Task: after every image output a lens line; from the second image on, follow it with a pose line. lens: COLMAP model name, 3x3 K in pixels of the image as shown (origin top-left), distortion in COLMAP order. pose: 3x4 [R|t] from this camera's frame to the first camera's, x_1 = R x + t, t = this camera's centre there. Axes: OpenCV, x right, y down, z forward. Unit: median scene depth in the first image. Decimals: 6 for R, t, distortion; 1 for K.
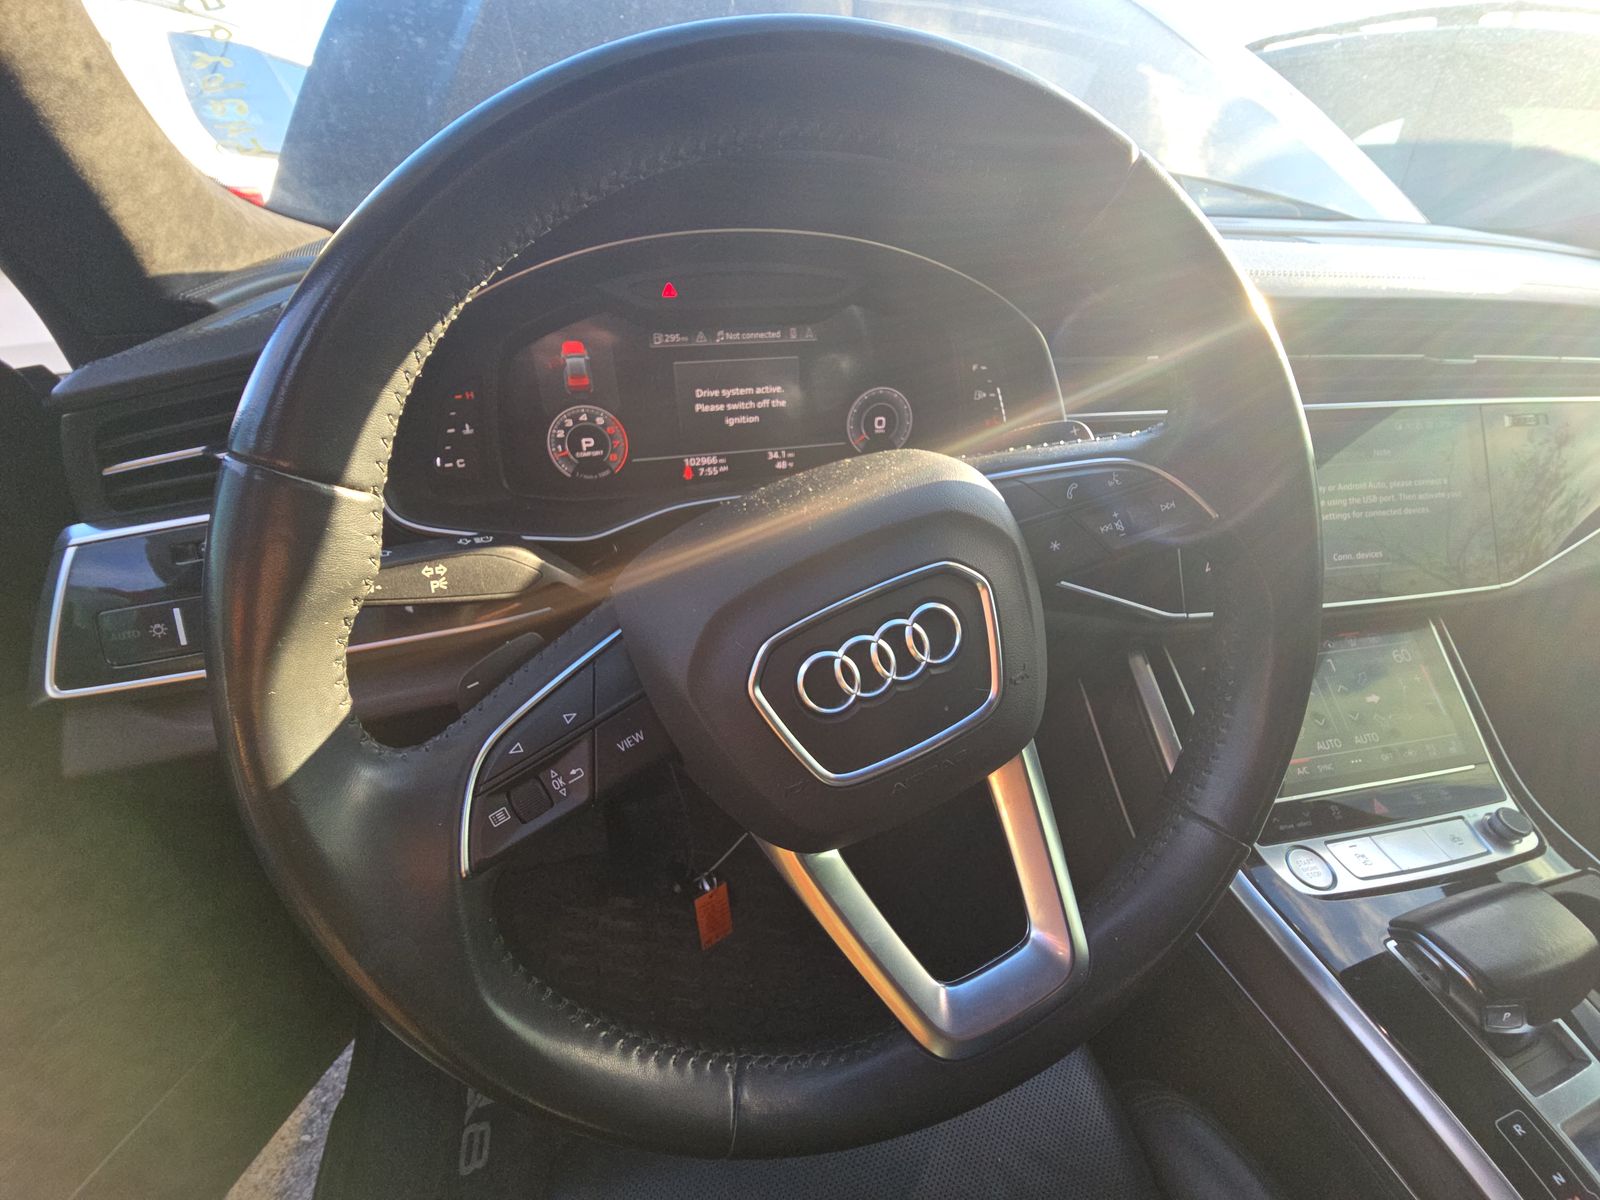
lens RADIAL K [[645.4, 0, 804.9], [0, 645.4, 607.1], [0, 0, 1]] dist [0.009988, -0.009416]
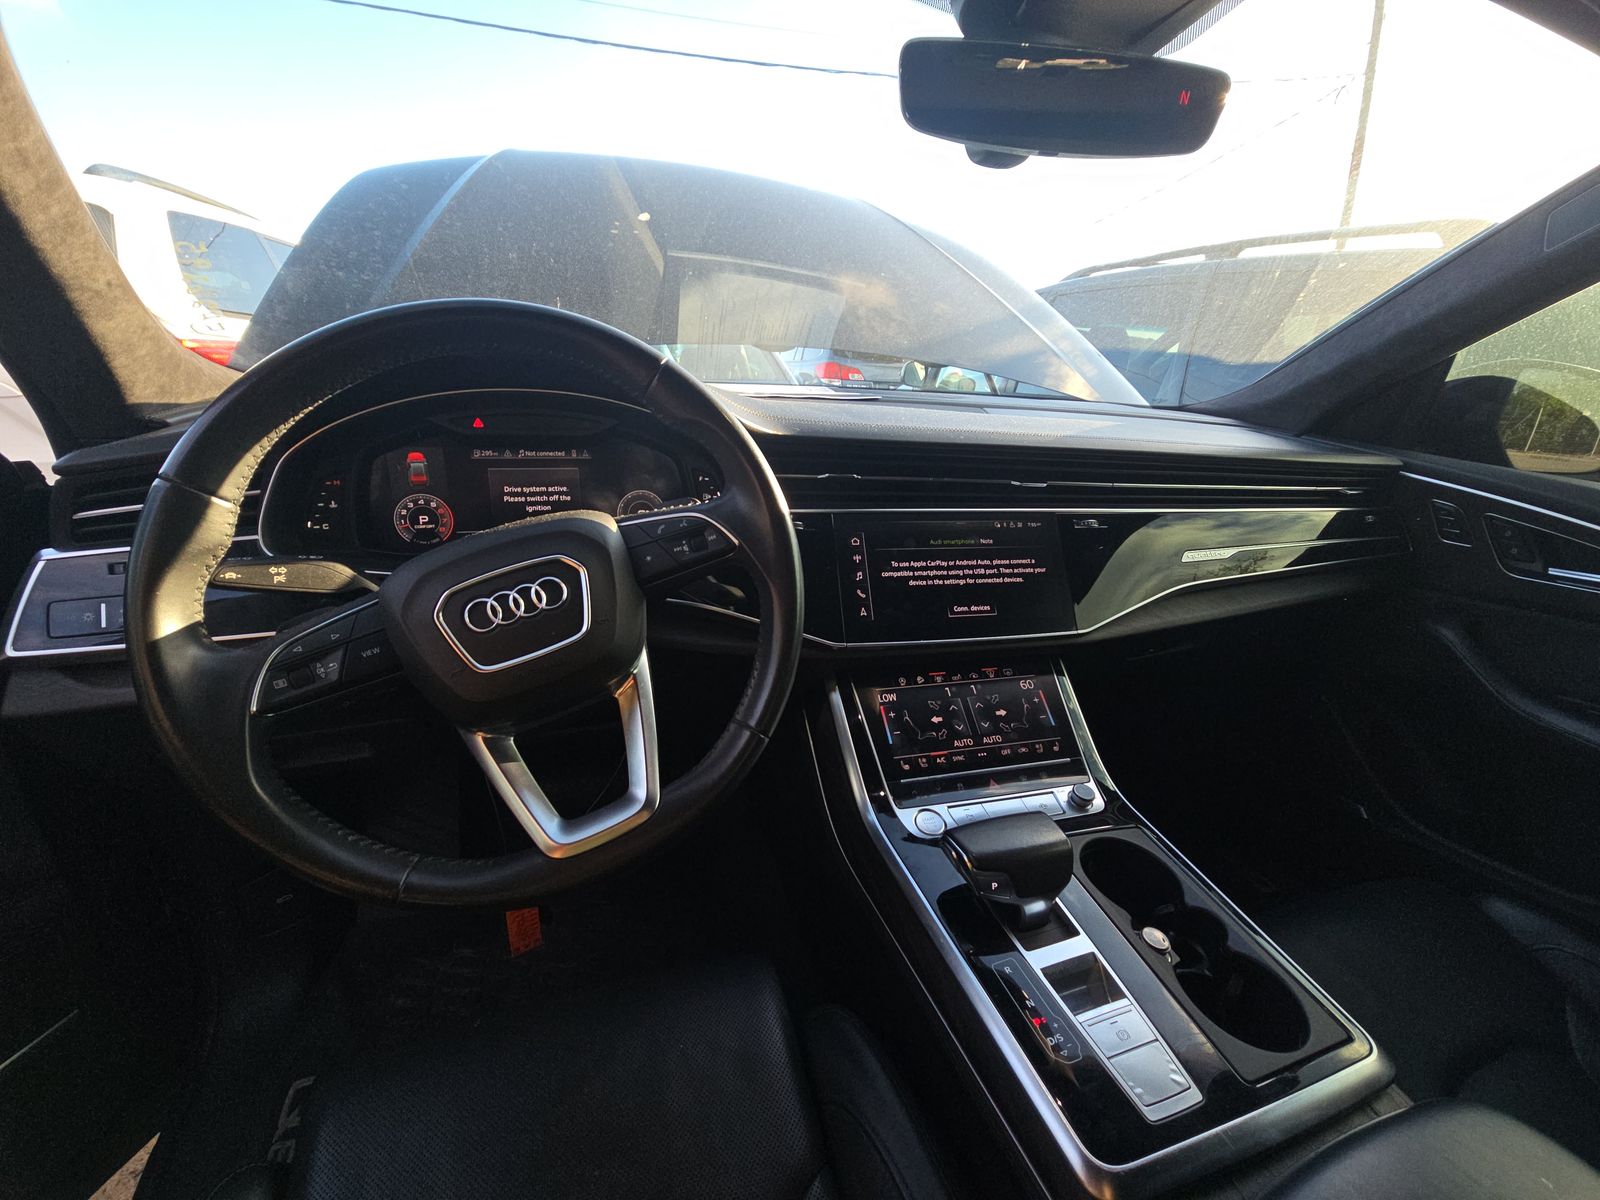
lens RADIAL K [[642.0, 0, 798.9], [0, 642.0, 611.2], [0, 0, 1]] dist [-0.000064, -0.000576]
pose [[0.997812, 0.011591, 0.065096, 0.458868], [0.001791, 0.979414, -0.201853, 0.267844], [-0.066096, 0.201527, 0.977250, -0.473371]]
